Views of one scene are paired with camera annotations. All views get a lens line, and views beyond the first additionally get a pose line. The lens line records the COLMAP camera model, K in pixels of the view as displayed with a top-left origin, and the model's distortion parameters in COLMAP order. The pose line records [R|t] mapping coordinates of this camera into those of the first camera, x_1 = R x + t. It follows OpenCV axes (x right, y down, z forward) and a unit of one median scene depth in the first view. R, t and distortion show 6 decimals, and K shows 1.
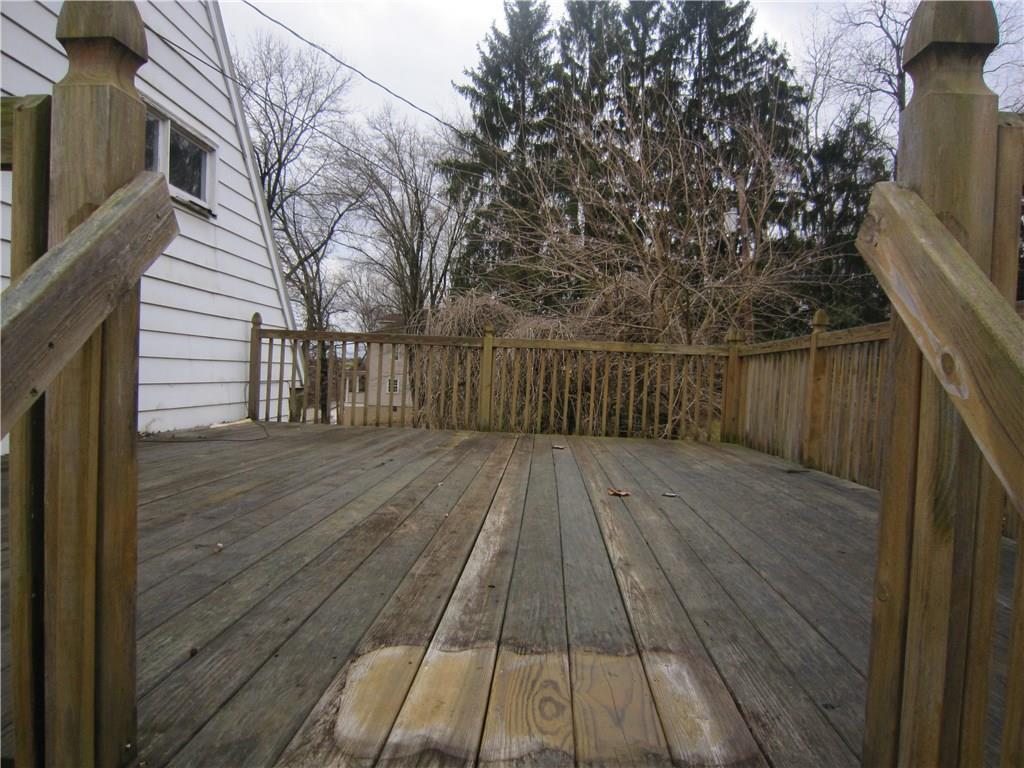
lens RADIAL K [[721.8, 0, 512.0], [0, 721.8, 384.0], [0, 0, 1]] dist [-0.057968, 0.001501]
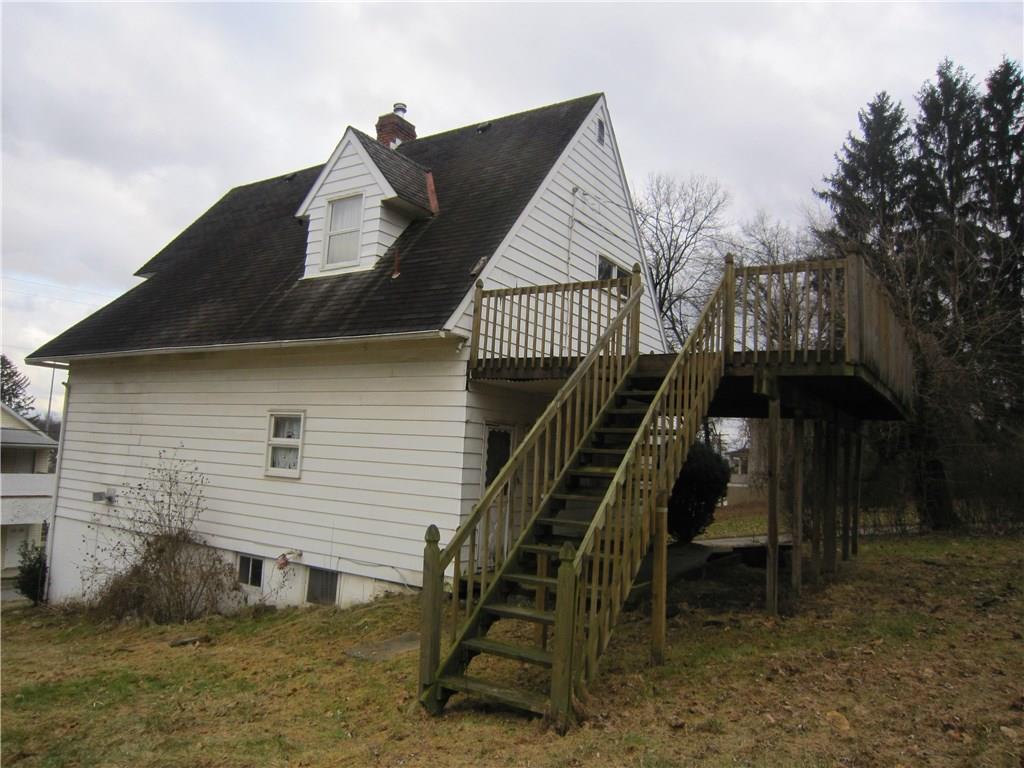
lens RADIAL K [[721.8, 0, 512.0], [0, 721.8, 384.0], [0, 0, 1]] dist [-0.057968, 0.001501]
pose [[0.863761, -0.036415, -0.502584, 0.059786], [-0.034775, 0.990700, -0.131548, 0.052783], [0.502700, 0.131103, 0.854461, -0.175990]]
